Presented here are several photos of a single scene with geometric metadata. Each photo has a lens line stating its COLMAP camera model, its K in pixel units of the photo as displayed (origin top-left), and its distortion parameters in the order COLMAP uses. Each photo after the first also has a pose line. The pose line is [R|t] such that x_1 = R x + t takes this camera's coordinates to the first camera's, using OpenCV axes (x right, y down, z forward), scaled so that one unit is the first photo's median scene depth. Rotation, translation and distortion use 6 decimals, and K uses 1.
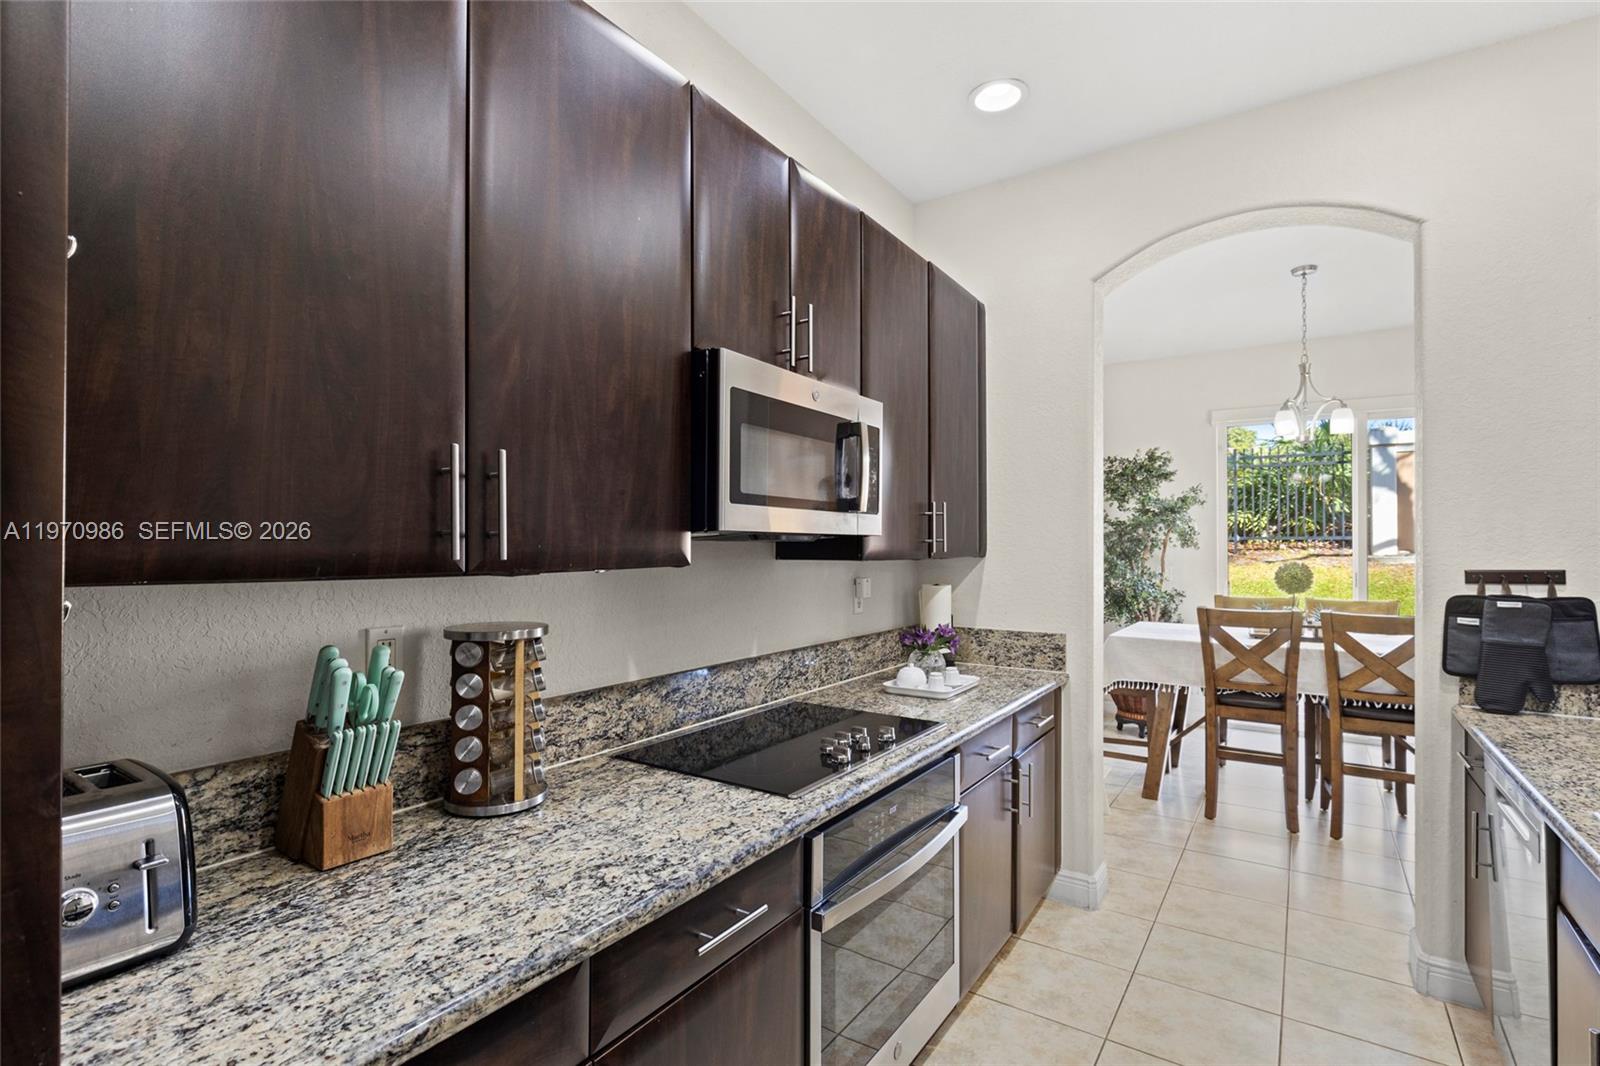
lens RADIAL K [[765.6, 0, 800.6], [0, 765.6, 538.7], [0, 0, 1]] dist [-0.000463, 0.000108]
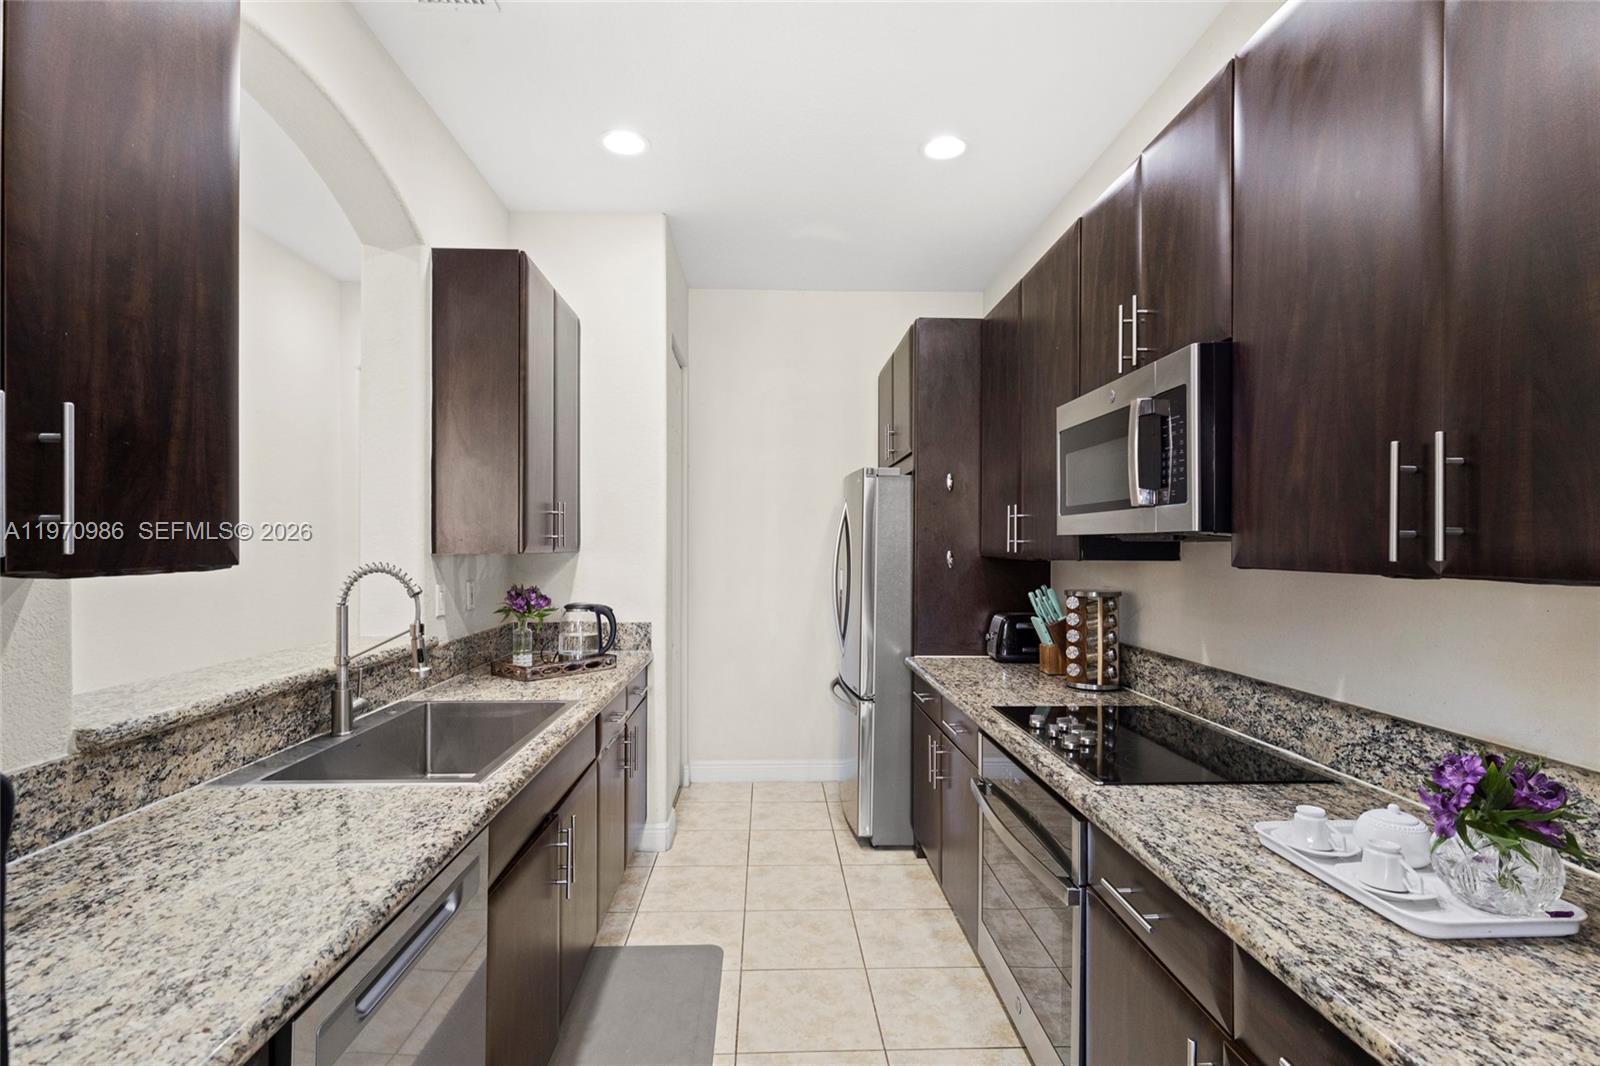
lens RADIAL K [[765.6, 0, 798.1], [0, 765.6, 539.8], [0, 0, 1]] dist [-0.000463, 0.000108]
pose [[-0.803788, -0.004499, -0.594898, 0.849770], [0.003177, 0.999925, -0.011854, 0.010142], [0.594907, -0.011418, -0.803713, 1.397309]]
